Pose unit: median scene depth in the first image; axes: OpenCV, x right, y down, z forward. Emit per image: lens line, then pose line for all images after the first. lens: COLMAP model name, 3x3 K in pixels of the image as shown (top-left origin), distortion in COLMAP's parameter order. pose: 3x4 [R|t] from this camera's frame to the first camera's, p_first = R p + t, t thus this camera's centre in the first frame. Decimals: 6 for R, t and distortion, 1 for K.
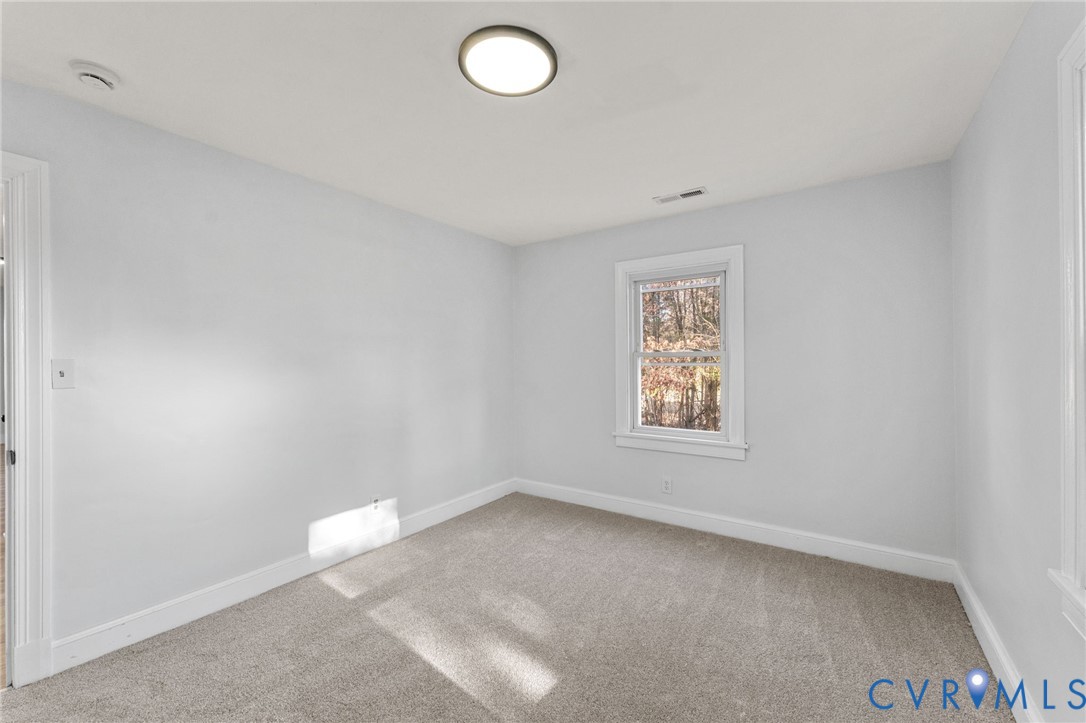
lens RADIAL K [[449.5, 0, 551.1], [0, 449.5, 354.6], [0, 0, 1]] dist [-0.000366, -0.000294]
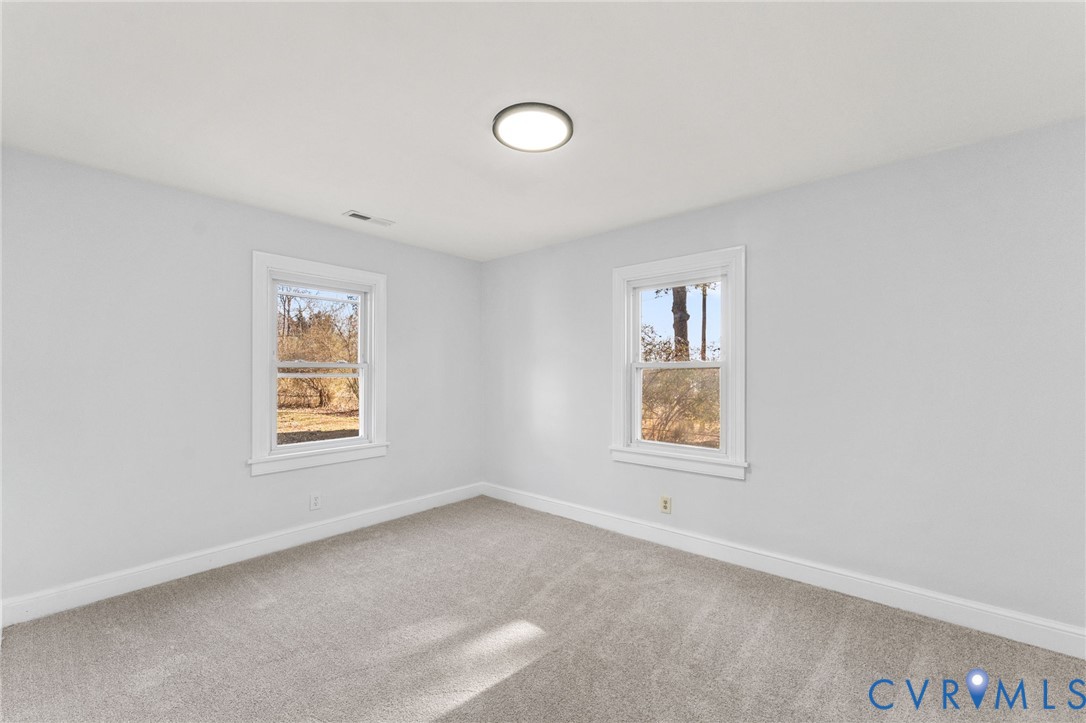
lens RADIAL K [[449.5, 0, 543.3], [0, 449.5, 361.9], [0, 0, 1]] dist [-0.000366, -0.000294]
pose [[0.087335, 0.024064, 0.995888, -0.782586], [-0.027909, 0.999375, -0.021701, -0.000628], [-0.995788, -0.025899, 0.087952, 0.510513]]
